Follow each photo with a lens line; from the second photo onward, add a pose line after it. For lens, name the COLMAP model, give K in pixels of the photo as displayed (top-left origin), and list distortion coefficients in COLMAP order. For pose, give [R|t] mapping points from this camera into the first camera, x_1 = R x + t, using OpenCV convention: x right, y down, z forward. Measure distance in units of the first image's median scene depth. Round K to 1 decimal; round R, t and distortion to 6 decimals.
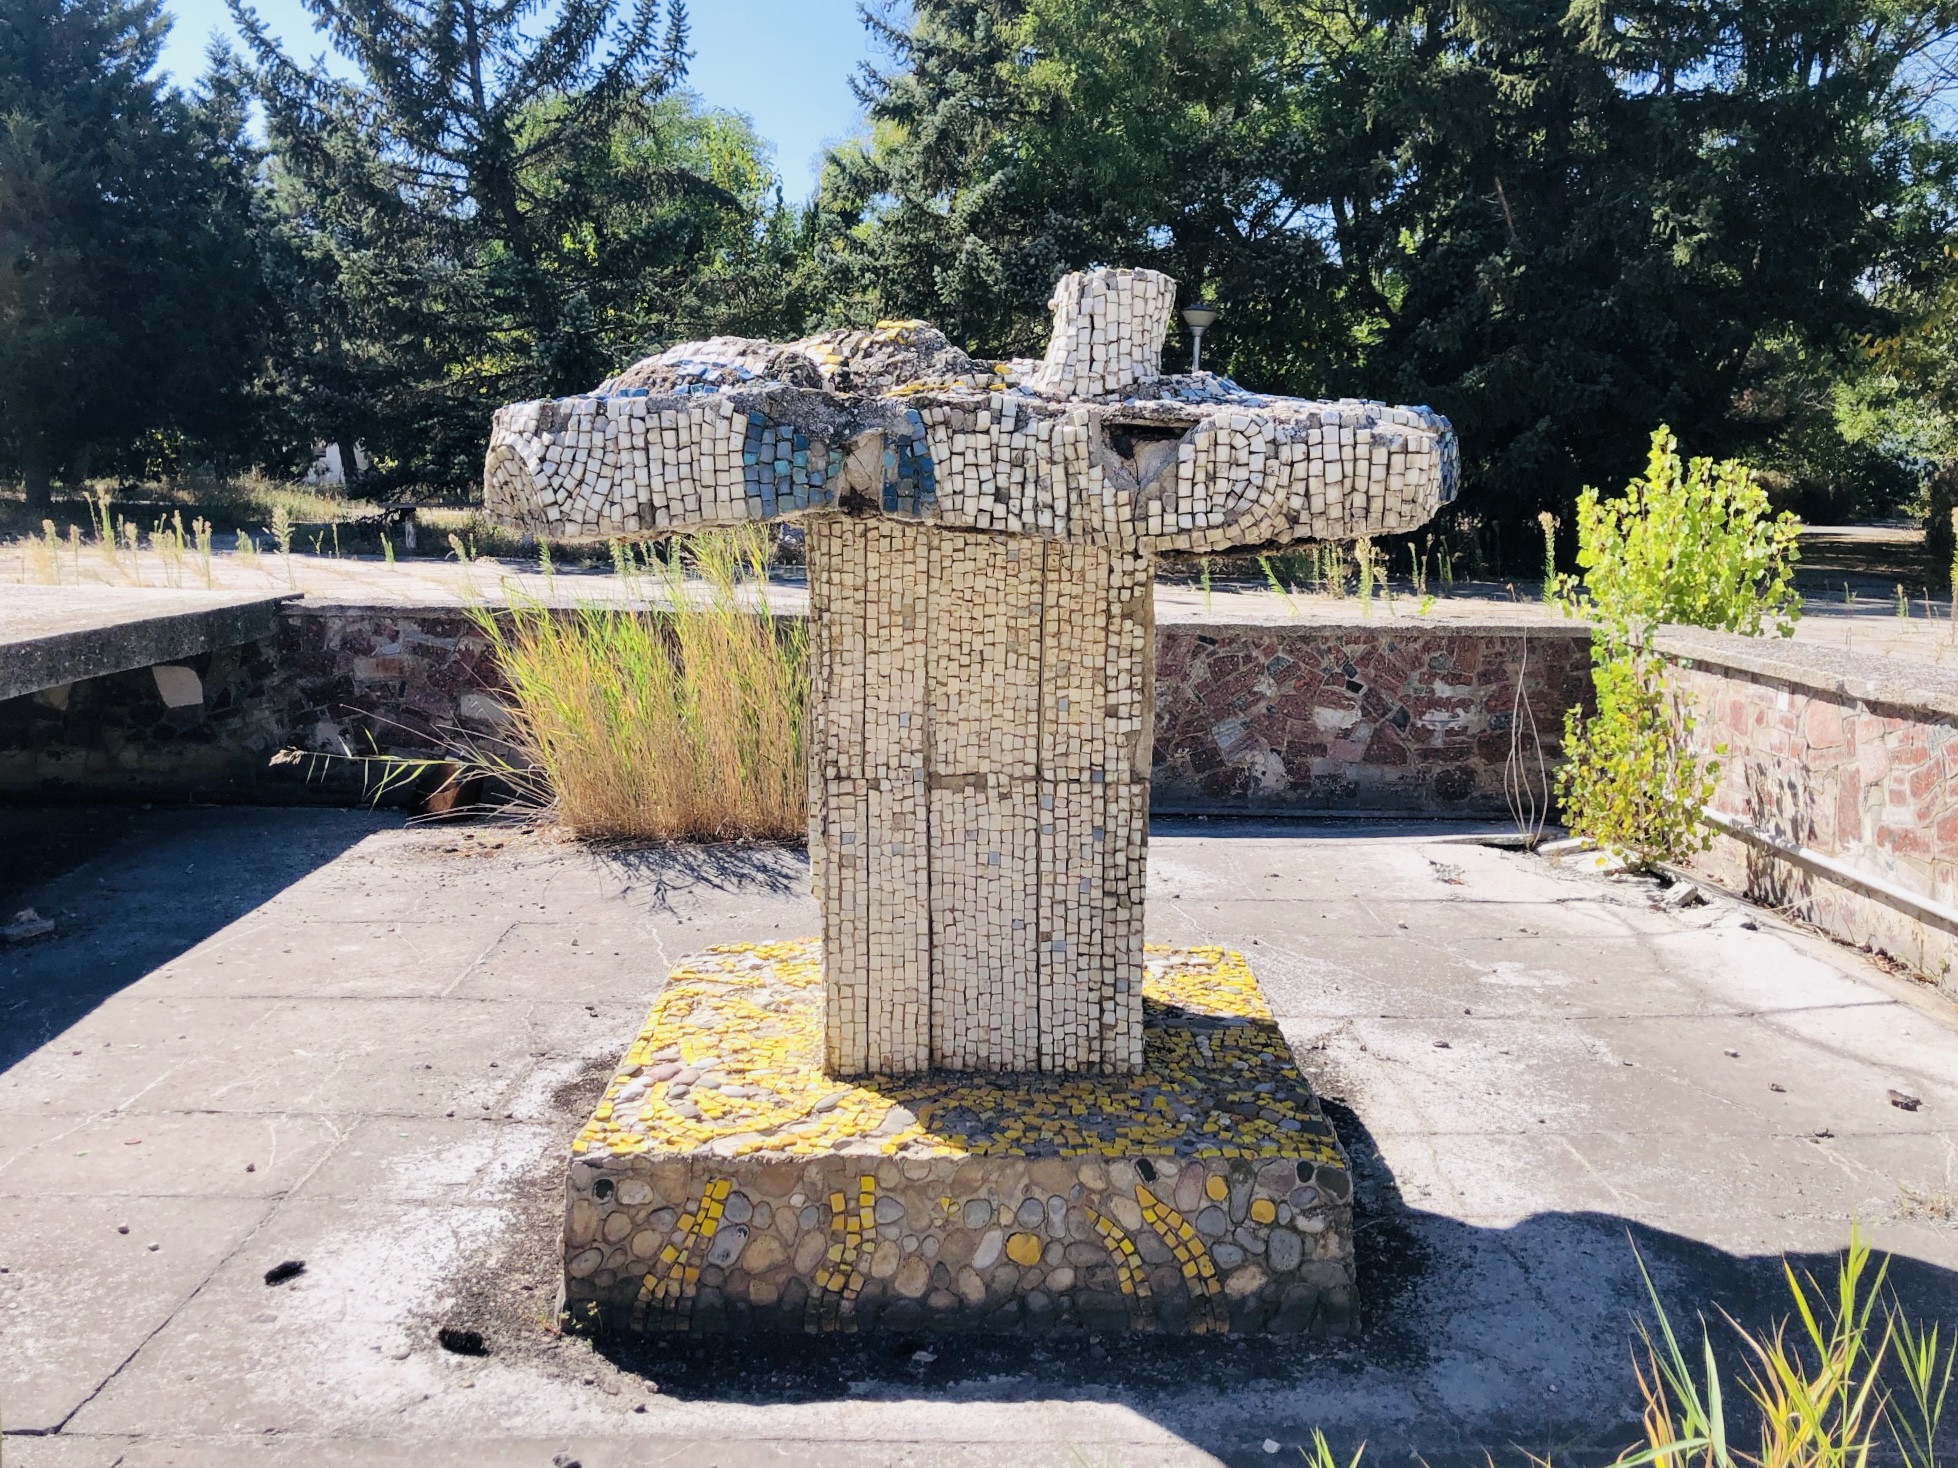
lens RADIAL K [[1553.2, 0, 979.5], [0, 1553.2, 640.0], [0, 0, 1]] dist [0.019824, 0.003315]
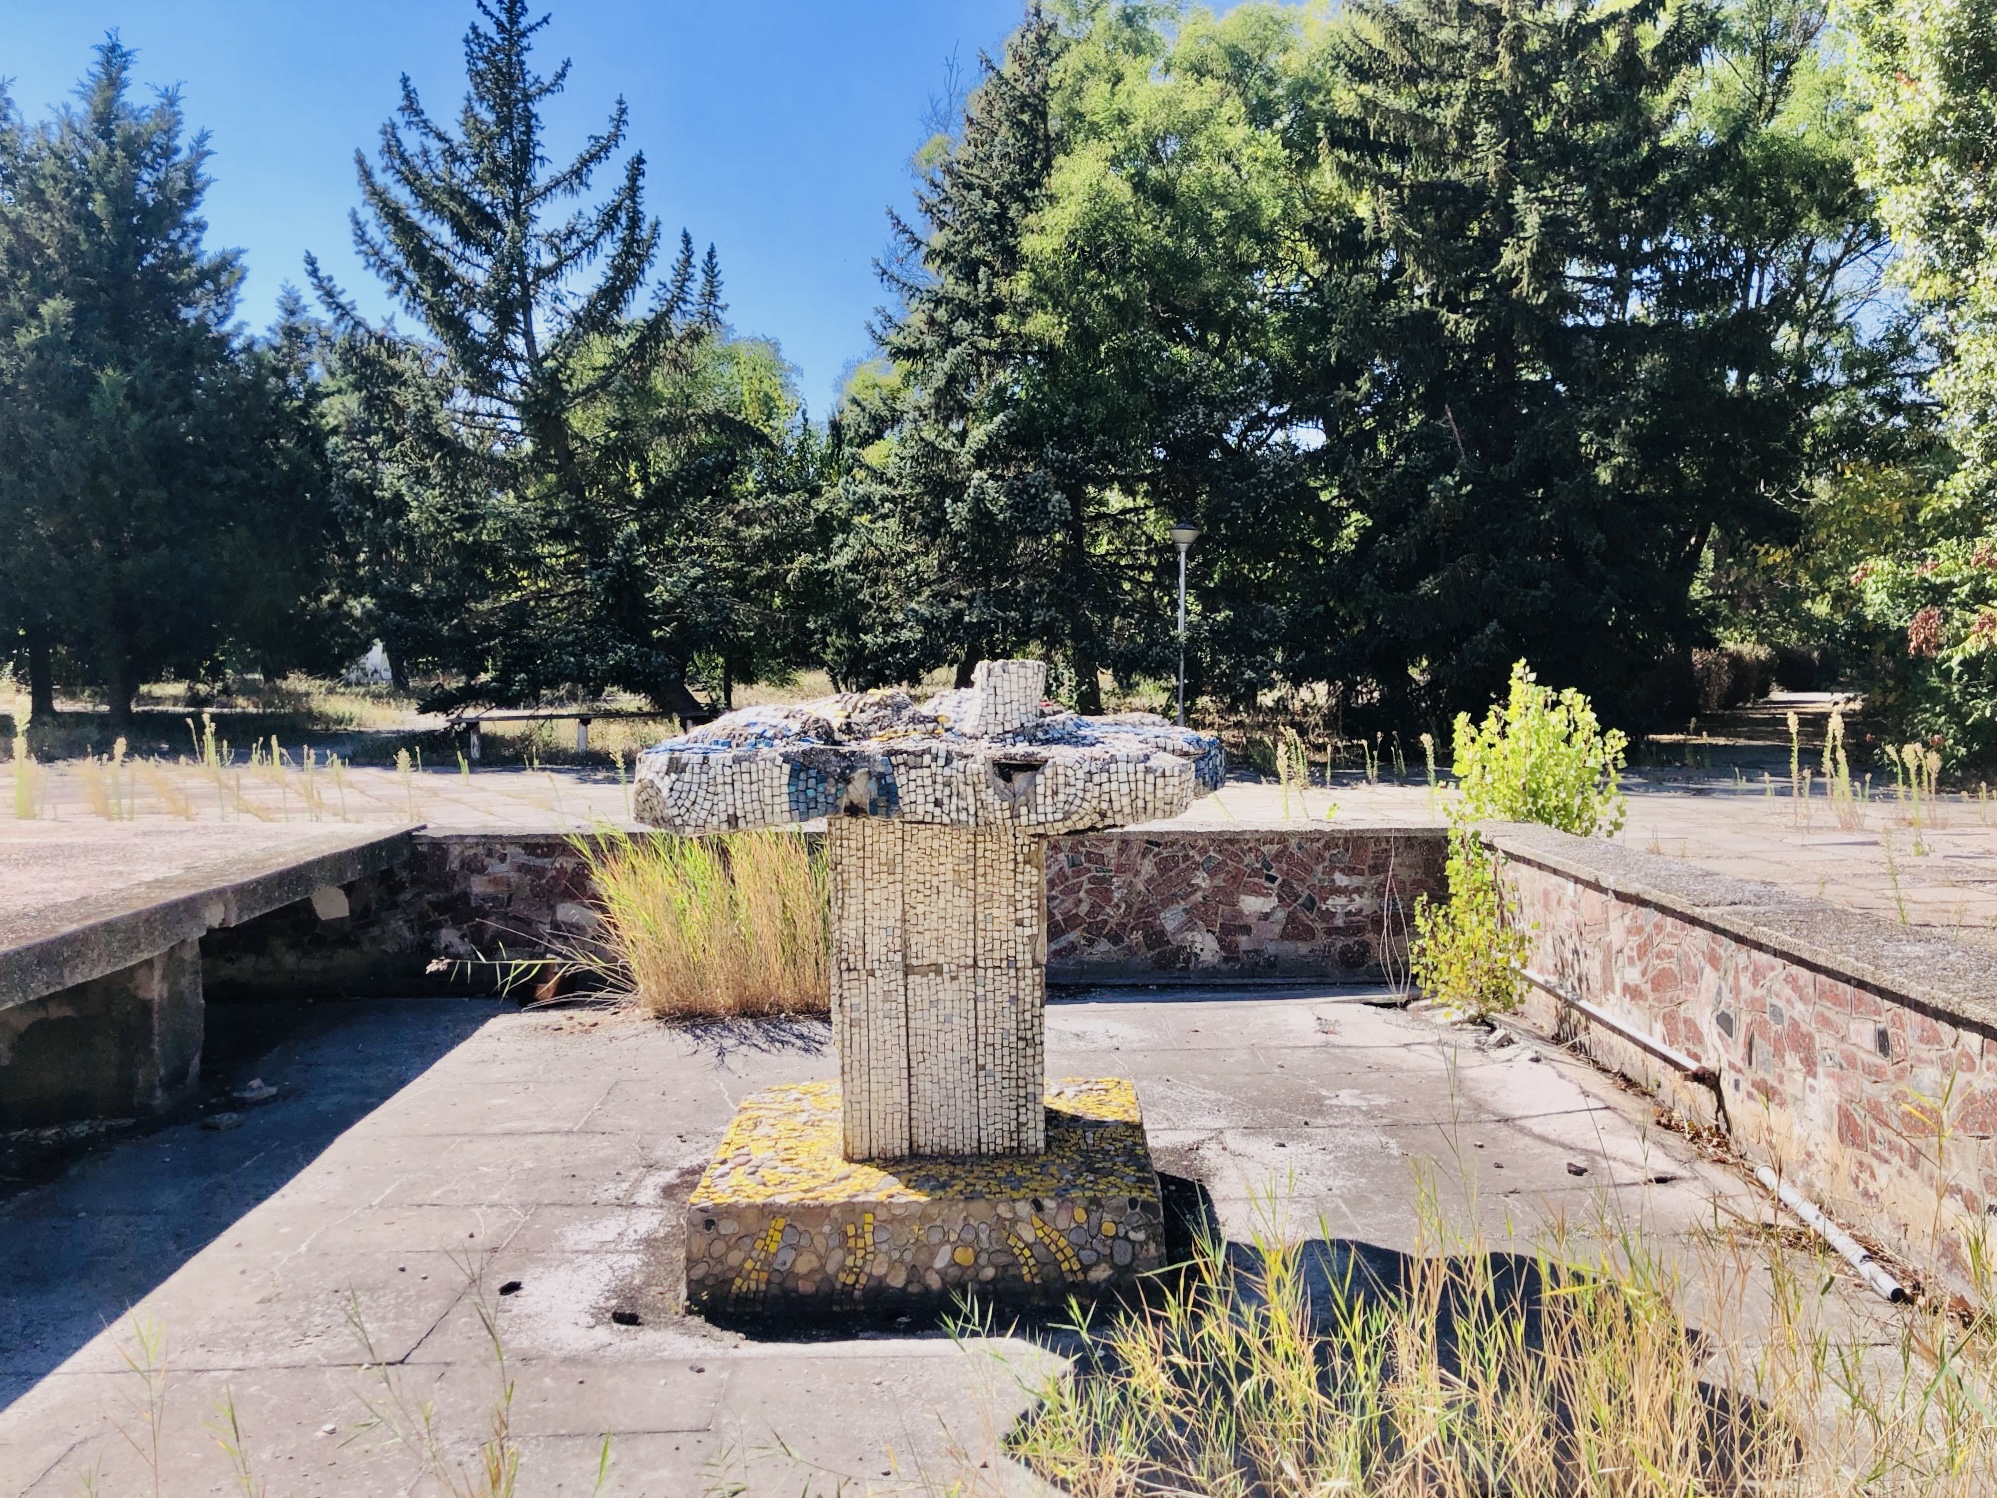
lens RADIAL K [[1628.5, 0, 1031.0], [0, 1628.5, 707.4], [0, 0, 1]] dist [0.088308, -0.165674]
pose [[0.999687, -0.024438, 0.005358, 0.067341], [0.024708, 0.998016, -0.057918, -0.056131], [-0.003932, 0.058032, 0.998307, -0.498701]]
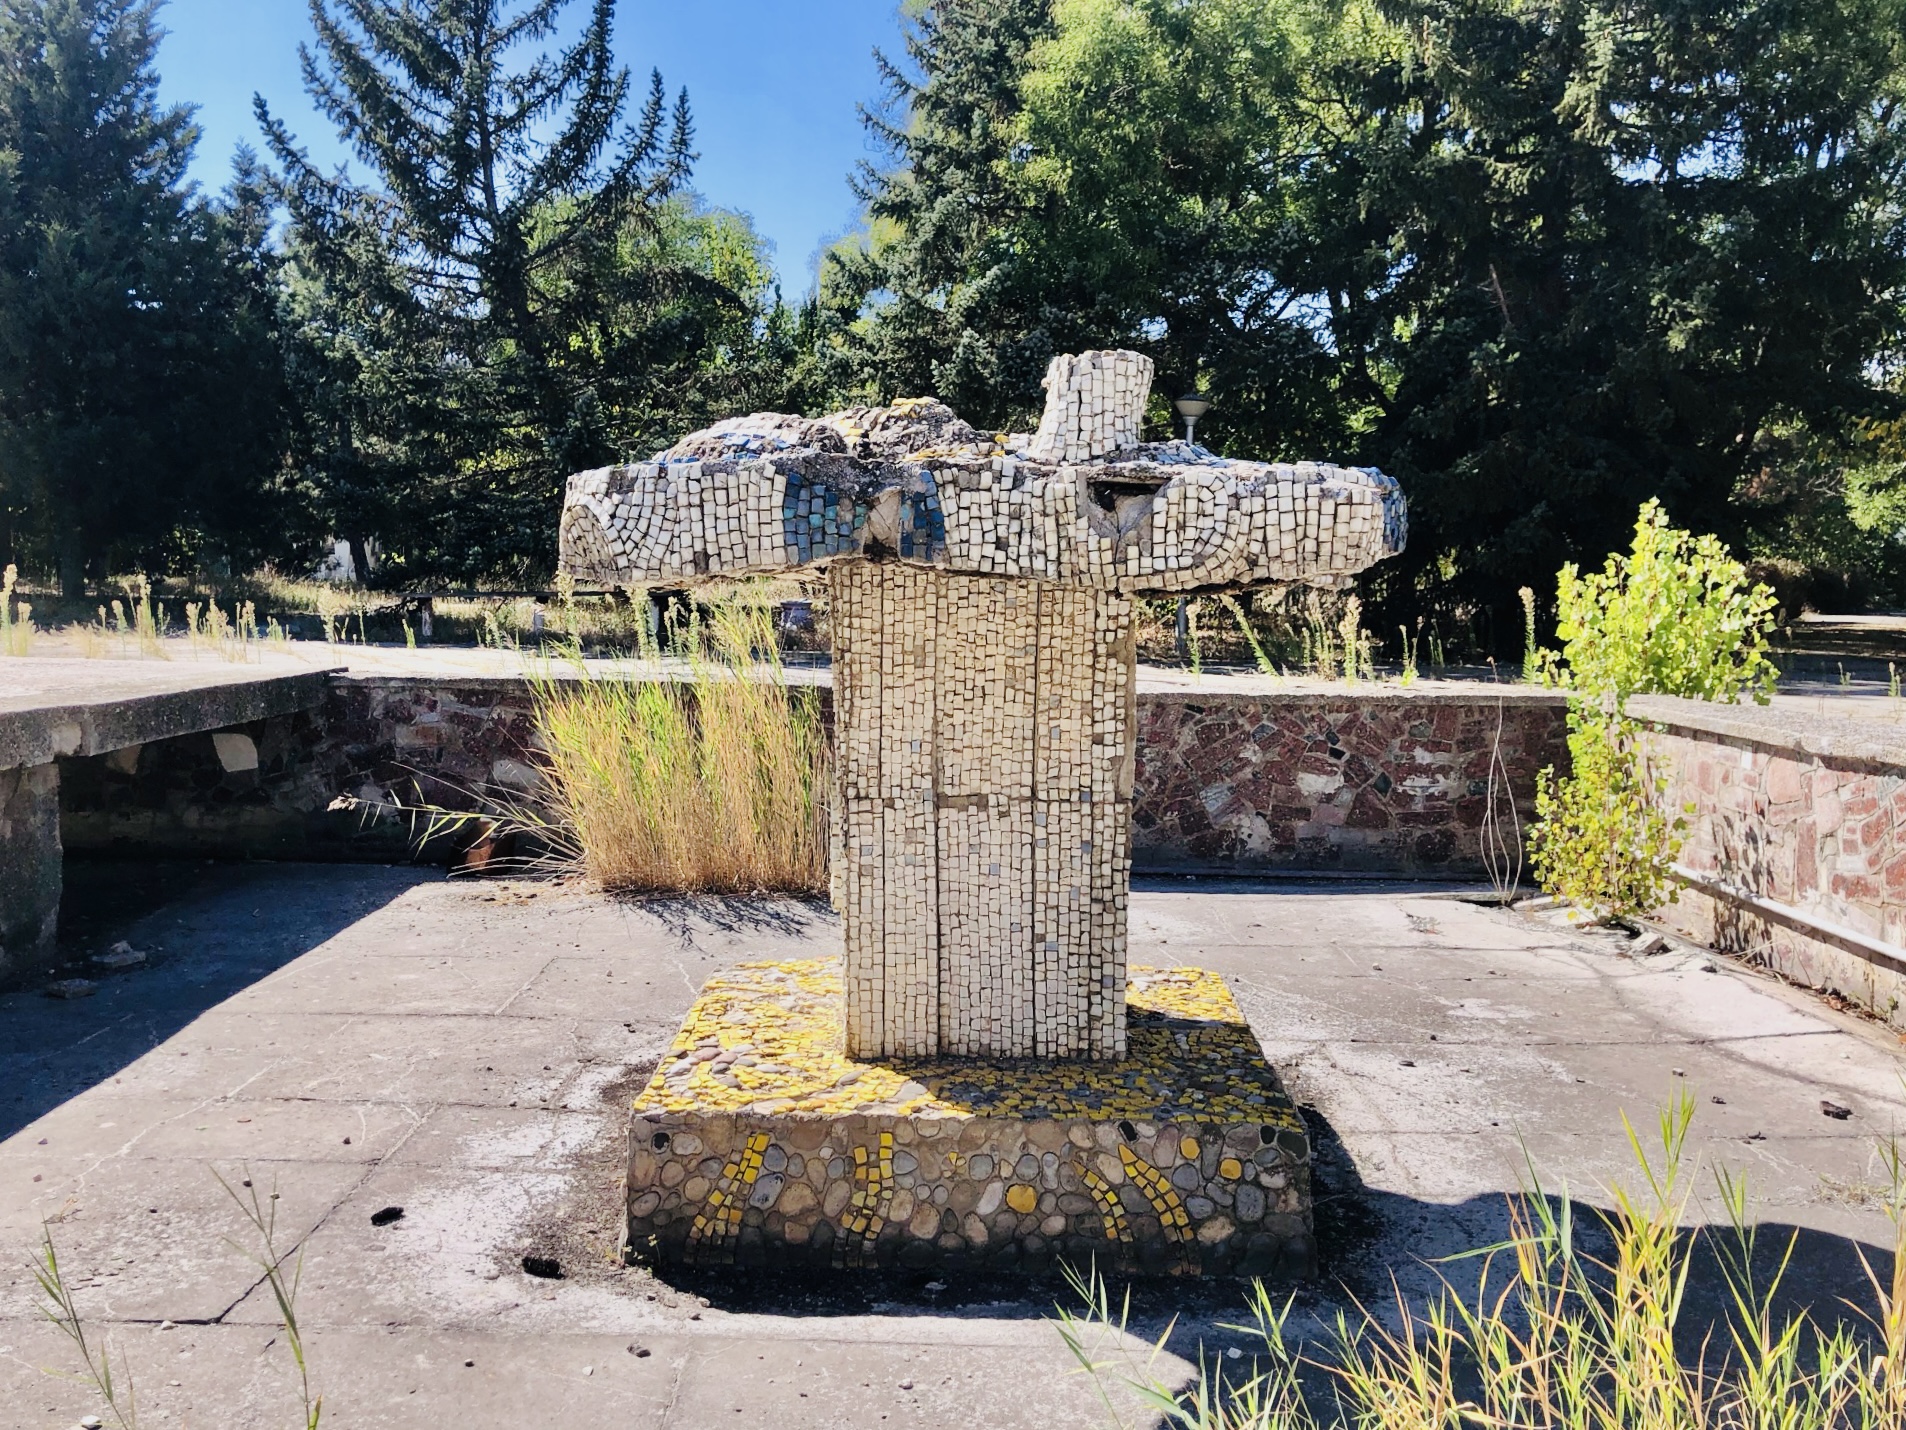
lens RADIAL K [[1573.6, 0, 903.4], [0, 1573.6, 725.0], [0, 0, 1]] dist [0.053456, -0.074288]
pose [[0.999002, -0.000410, -0.044673, -0.004118], [-0.000047, 0.999948, -0.010233, 0.033825], [0.044675, 0.010225, 0.998949, -0.114179]]
